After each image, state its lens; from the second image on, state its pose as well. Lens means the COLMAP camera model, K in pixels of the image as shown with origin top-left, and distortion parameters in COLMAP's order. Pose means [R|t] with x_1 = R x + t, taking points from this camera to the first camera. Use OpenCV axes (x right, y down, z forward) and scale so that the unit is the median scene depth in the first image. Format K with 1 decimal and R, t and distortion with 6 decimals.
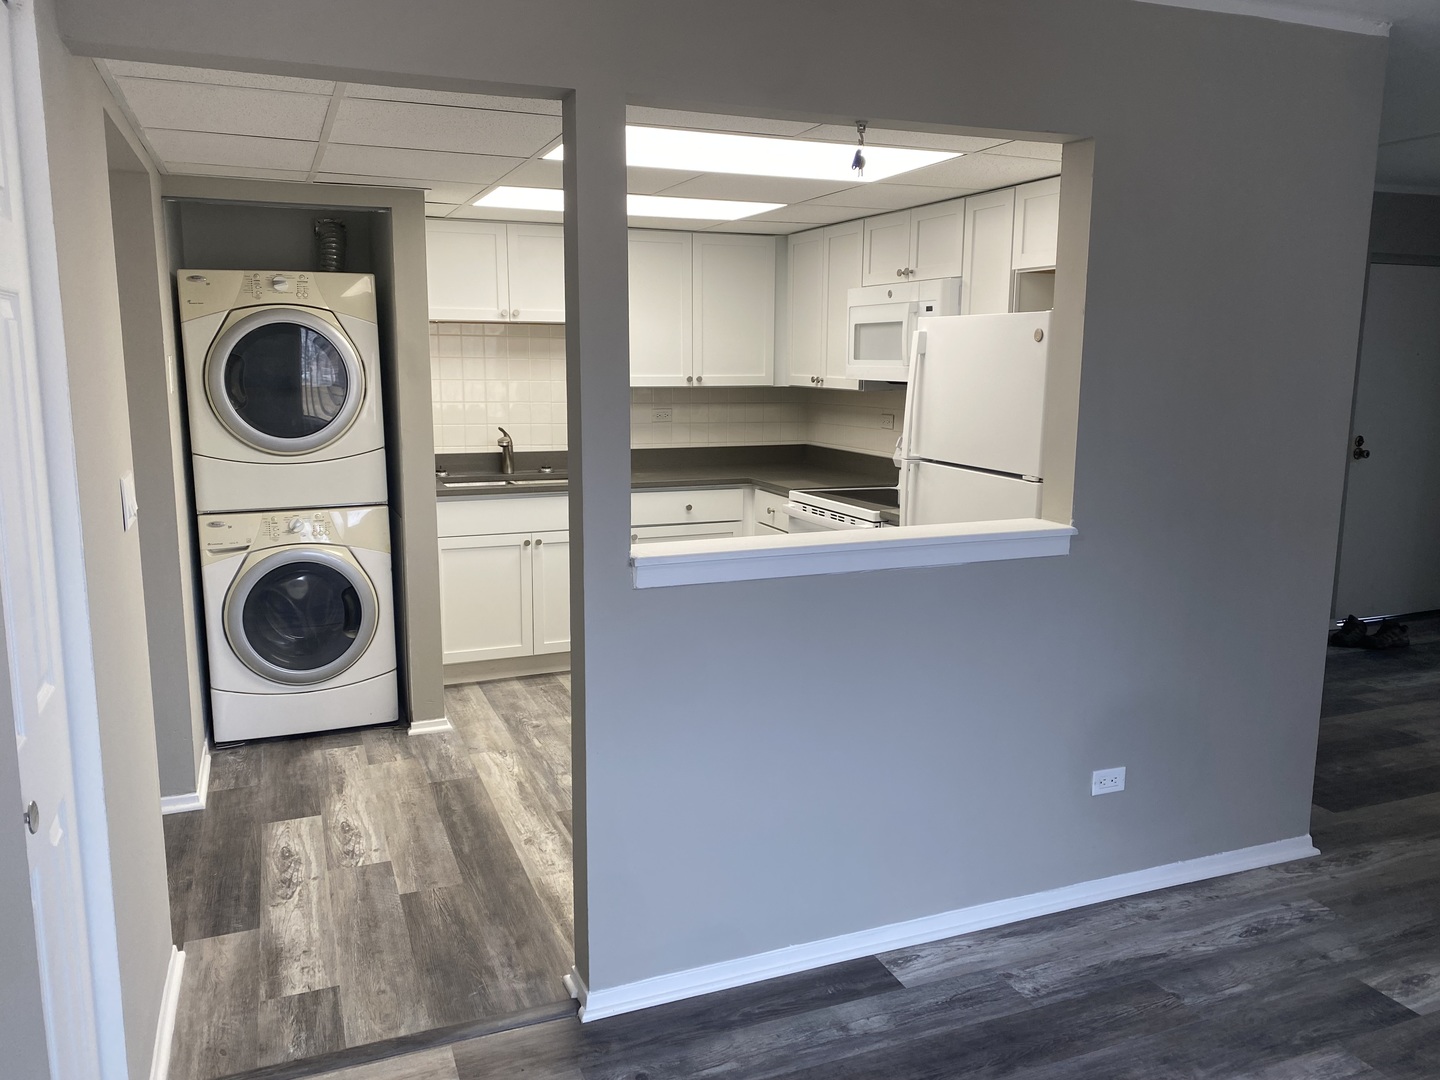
lens RADIAL K [[1096.8, 0, 720.0], [0, 1096.8, 540.0], [0, 0, 1]] dist [0.073387, -0.013026]
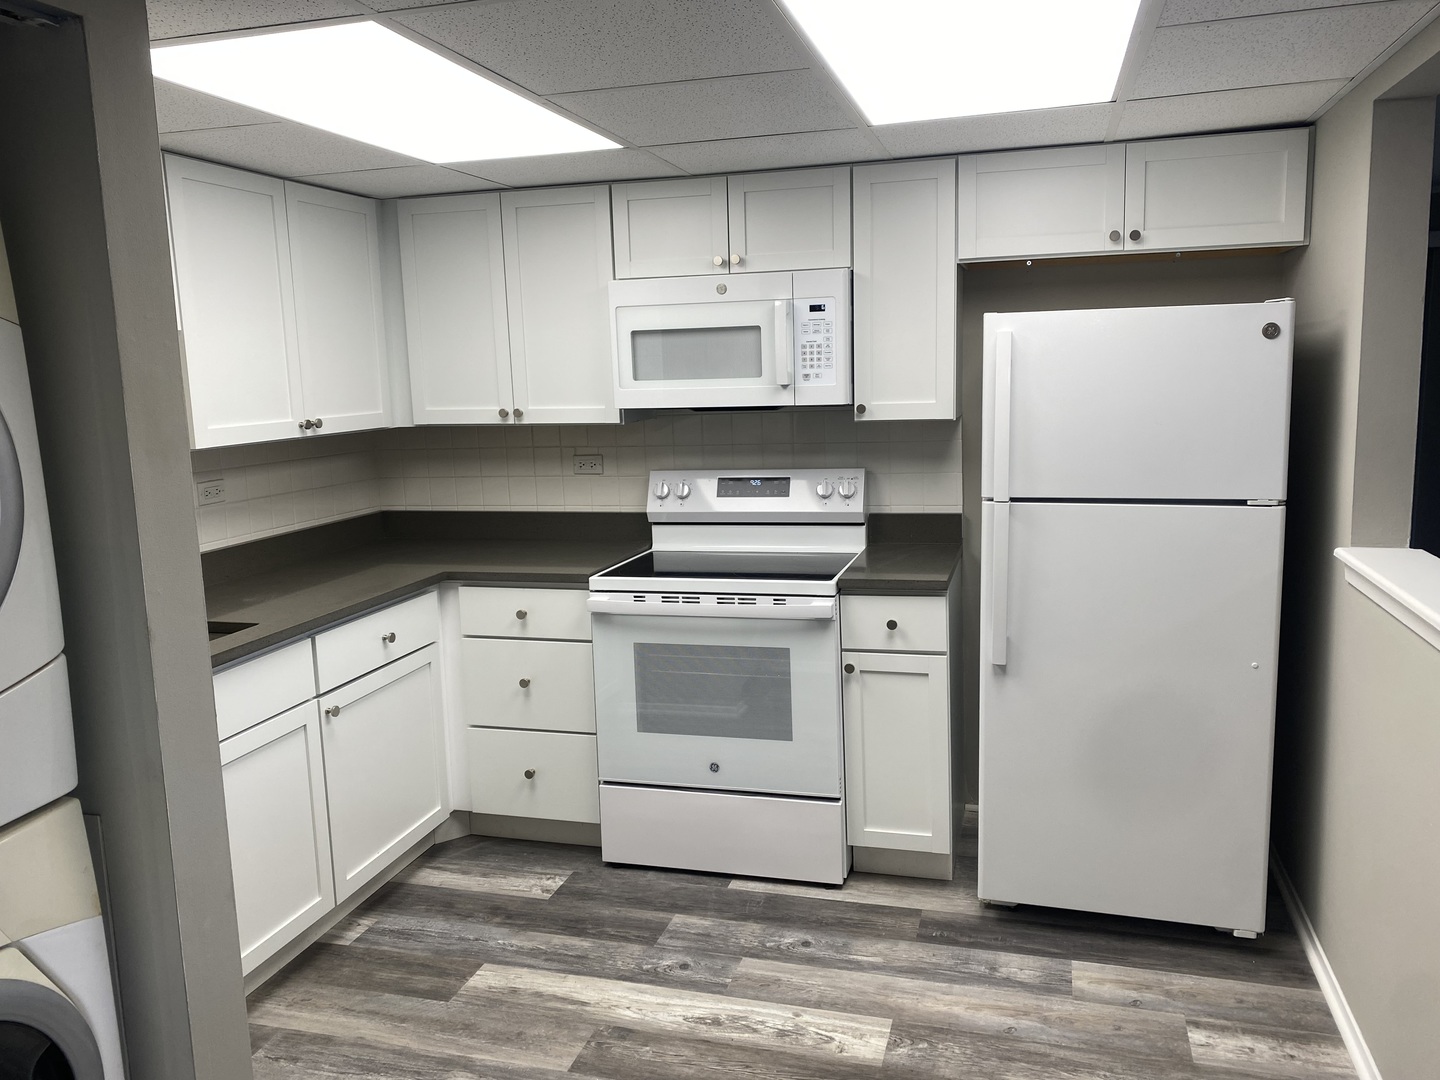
lens RADIAL K [[1098.2, 0, 720.4], [0, 1098.2, 520.9], [0, 0, 1]] dist [0.070910, -0.003798]
pose [[0.613640, -0.136392, 0.777716, -0.642052], [0.165435, 0.985315, 0.042267, -0.150193], [-0.772060, 0.102724, 0.627193, 0.819089]]
